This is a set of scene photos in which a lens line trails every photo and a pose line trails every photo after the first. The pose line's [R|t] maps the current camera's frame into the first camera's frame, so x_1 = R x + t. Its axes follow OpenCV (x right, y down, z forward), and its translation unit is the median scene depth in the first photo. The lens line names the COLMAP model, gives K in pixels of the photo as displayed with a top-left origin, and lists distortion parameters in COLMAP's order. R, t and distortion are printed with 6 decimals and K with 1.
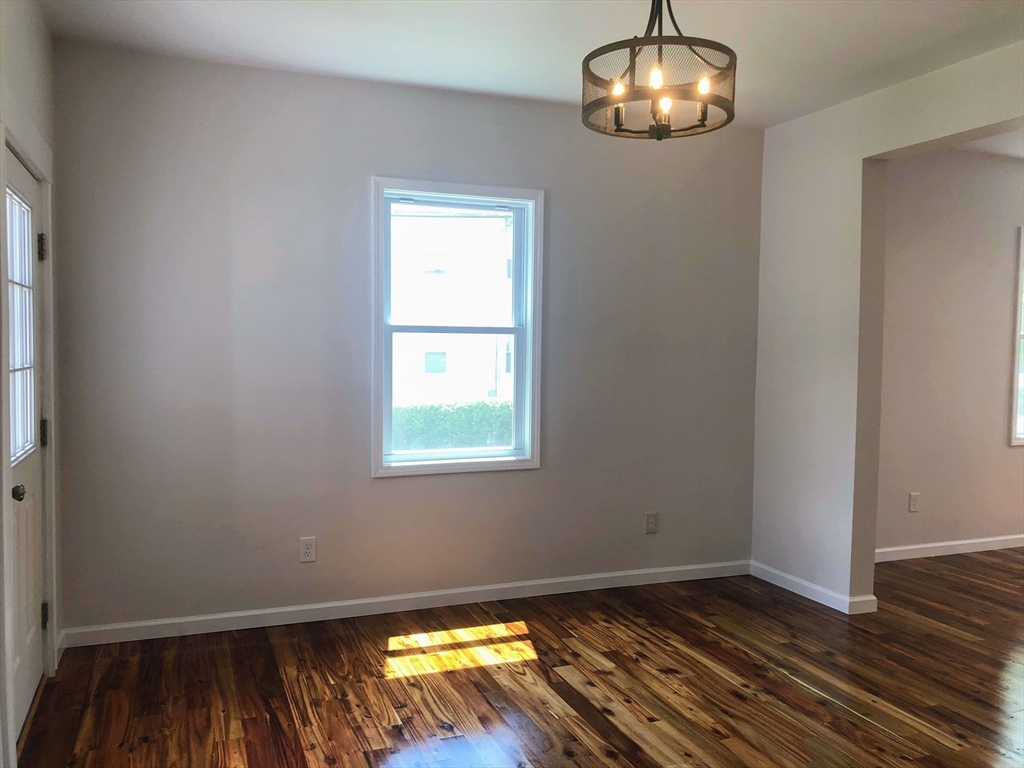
lens RADIAL K [[850.3, 0, 512.0], [0, 850.3, 384.0], [0, 0, 1]] dist [0.007077, 0.004674]
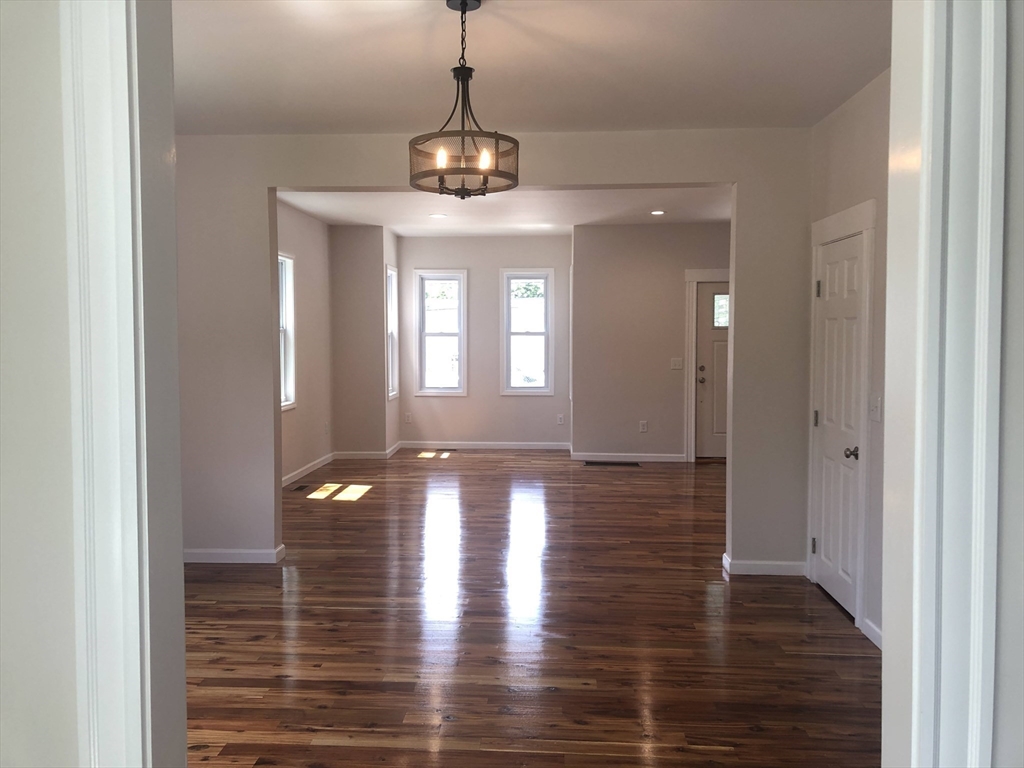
lens RADIAL K [[830.9, 0, 508.4], [0, 830.9, 378.6], [0, 0, 1]] dist [0.023722, 0.007753]
pose [[0.425636, -0.058307, 0.903014, -0.674376], [0.053435, 0.997800, 0.039241, -0.026428], [-0.903315, 0.031550, 0.427815, 0.241628]]
